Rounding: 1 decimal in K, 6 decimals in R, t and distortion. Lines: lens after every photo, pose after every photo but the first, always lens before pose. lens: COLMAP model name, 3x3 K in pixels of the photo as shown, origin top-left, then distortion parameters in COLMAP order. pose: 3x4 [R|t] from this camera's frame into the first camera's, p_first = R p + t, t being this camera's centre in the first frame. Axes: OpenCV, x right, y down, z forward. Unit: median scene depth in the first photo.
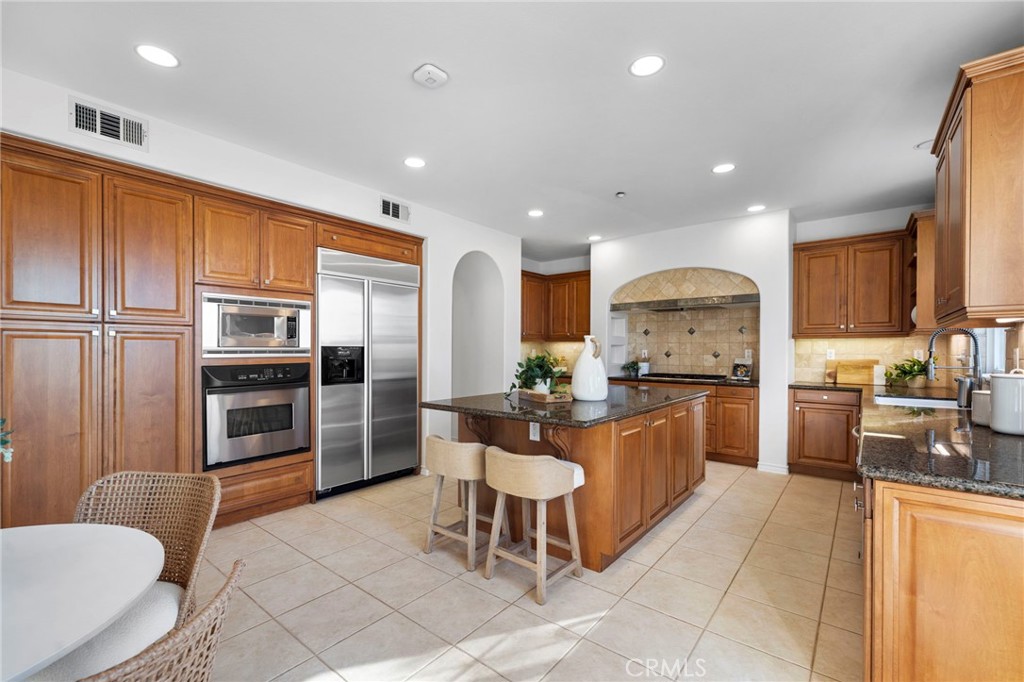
lens RADIAL K [[442.7, 0, 508.6], [0, 442.7, 353.9], [0, 0, 1]] dist [0.000108, 0.000013]
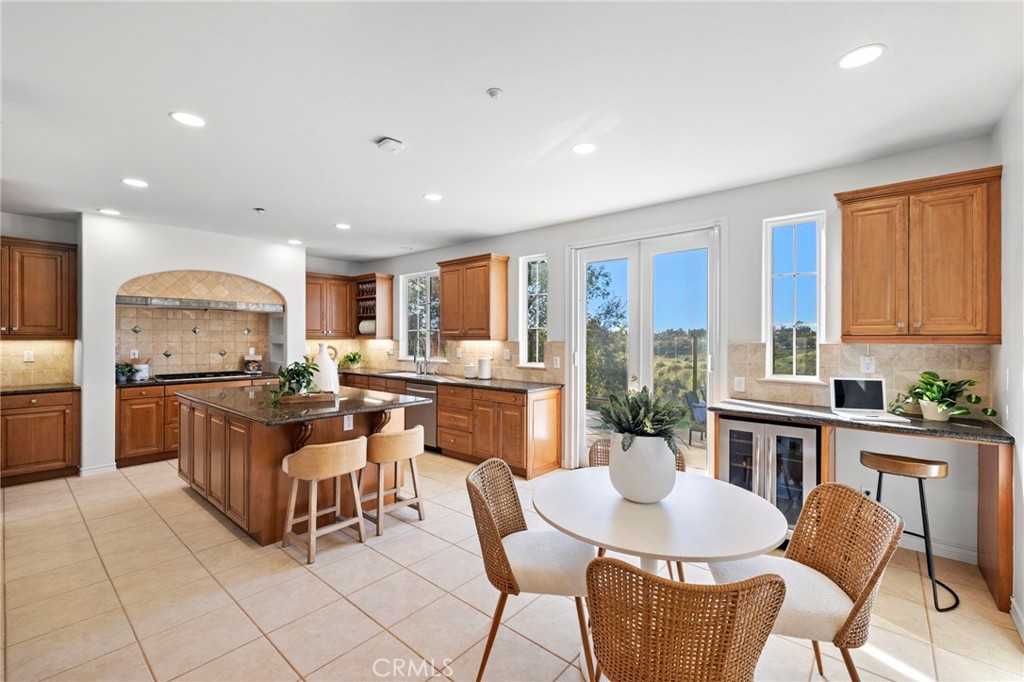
lens RADIAL K [[434.3, 0, 512.0], [0, 434.3, 341.0], [0, 0, 1]] dist [-0.002064, -0.000336]
pose [[0.025516, -0.007651, 0.999645, -0.611494], [0.006543, 0.999951, 0.007487, -0.032462], [-0.999653, 0.006350, 0.025565, 0.271676]]
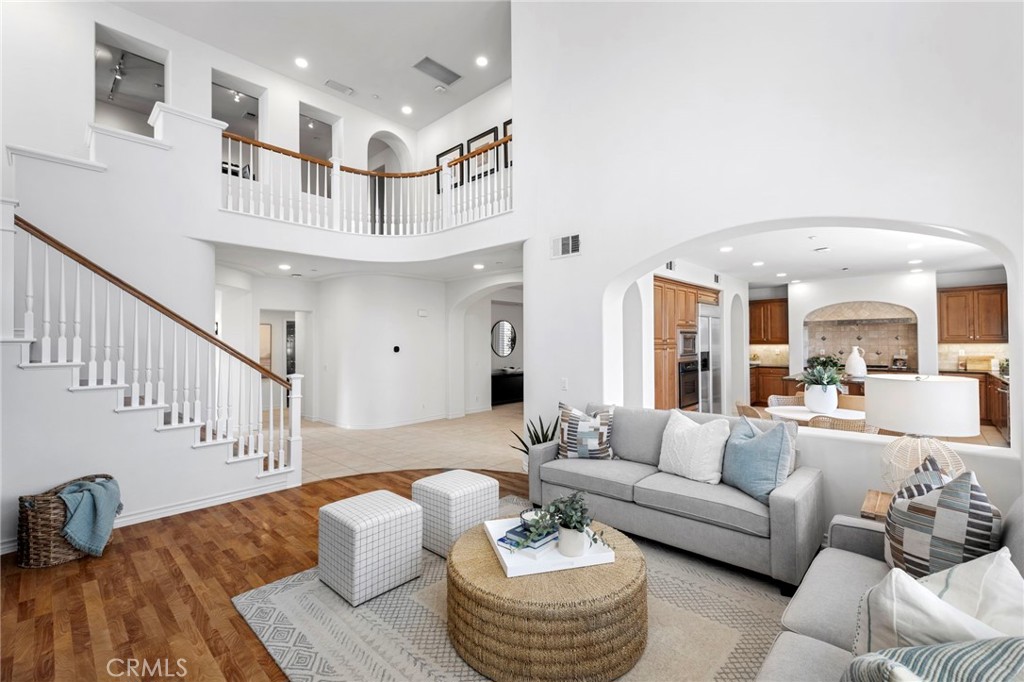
lens RADIAL K [[440.2, 0, 505.2], [0, 440.2, 338.1], [0, 0, 1]] dist [0.000742, 0.000199]
pose [[0.997037, -0.010506, -0.076201, -0.801287], [0.008967, 0.999749, -0.020510, -0.032527], [0.076397, 0.019766, 0.996882, -0.738167]]
